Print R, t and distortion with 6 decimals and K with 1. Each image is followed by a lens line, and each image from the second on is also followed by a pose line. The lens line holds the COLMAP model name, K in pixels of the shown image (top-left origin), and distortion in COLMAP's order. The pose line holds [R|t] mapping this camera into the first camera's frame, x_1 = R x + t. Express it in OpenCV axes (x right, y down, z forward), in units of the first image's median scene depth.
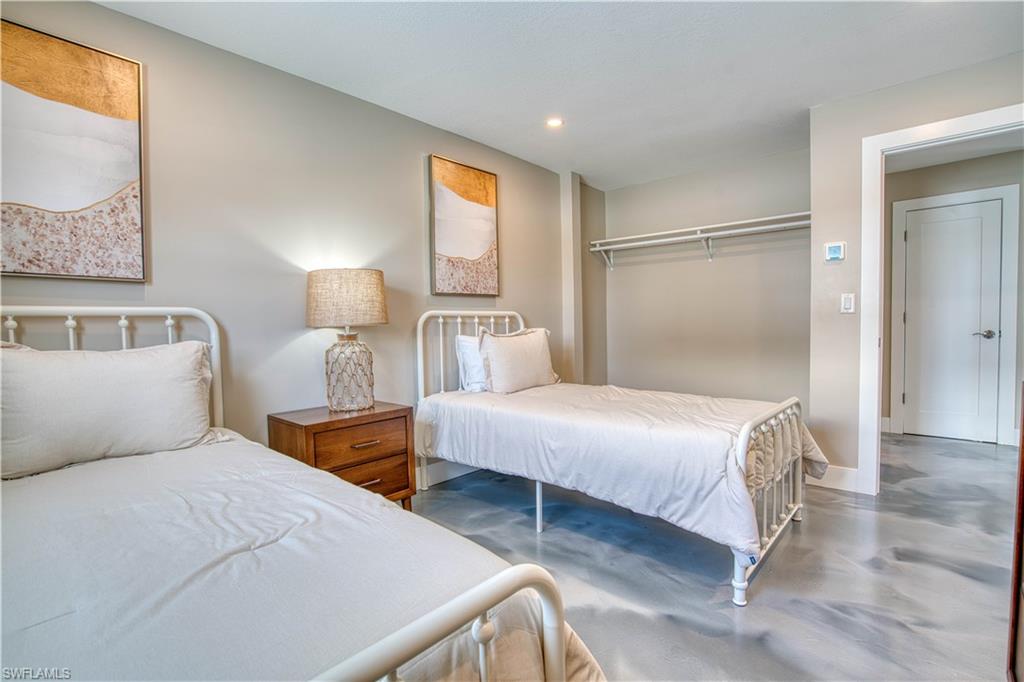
lens RADIAL K [[458.5, 0, 512.0], [0, 458.5, 341.0], [0, 0, 1]] dist [-0.000318, 0.015987]
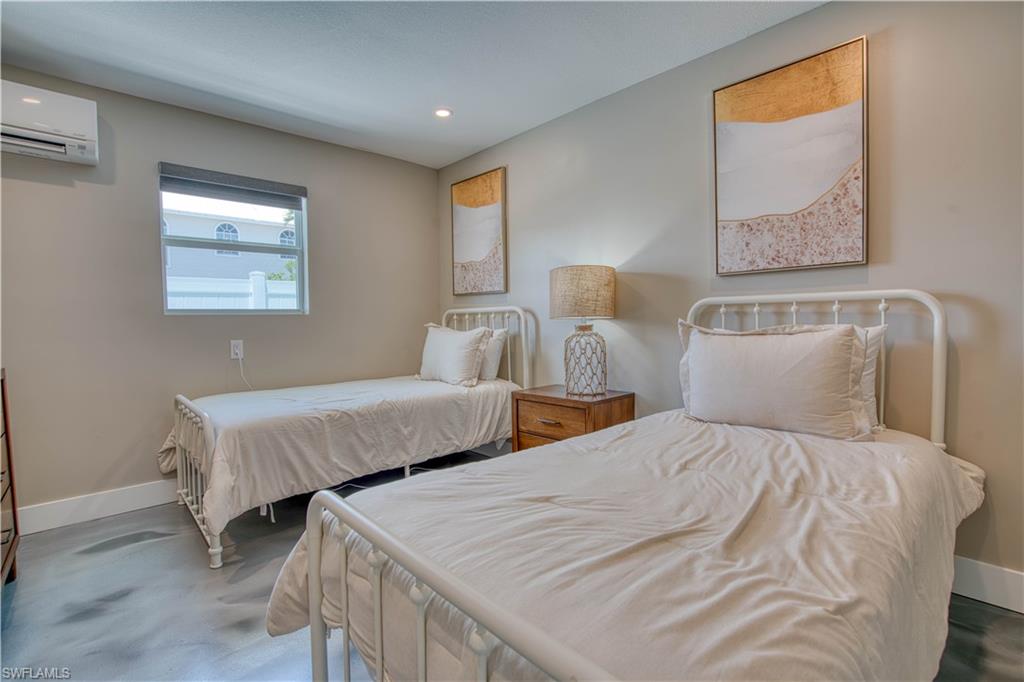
lens RADIAL K [[502.8, 0, 512.0], [0, 502.8, 341.0], [0, 0, 1]] dist [0.024841, -0.000198]
pose [[-0.047161, 0.059409, -0.997119, 0.357504], [-0.020122, 0.997971, 0.060411, -0.019736], [0.998685, 0.022913, -0.045870, 0.366054]]
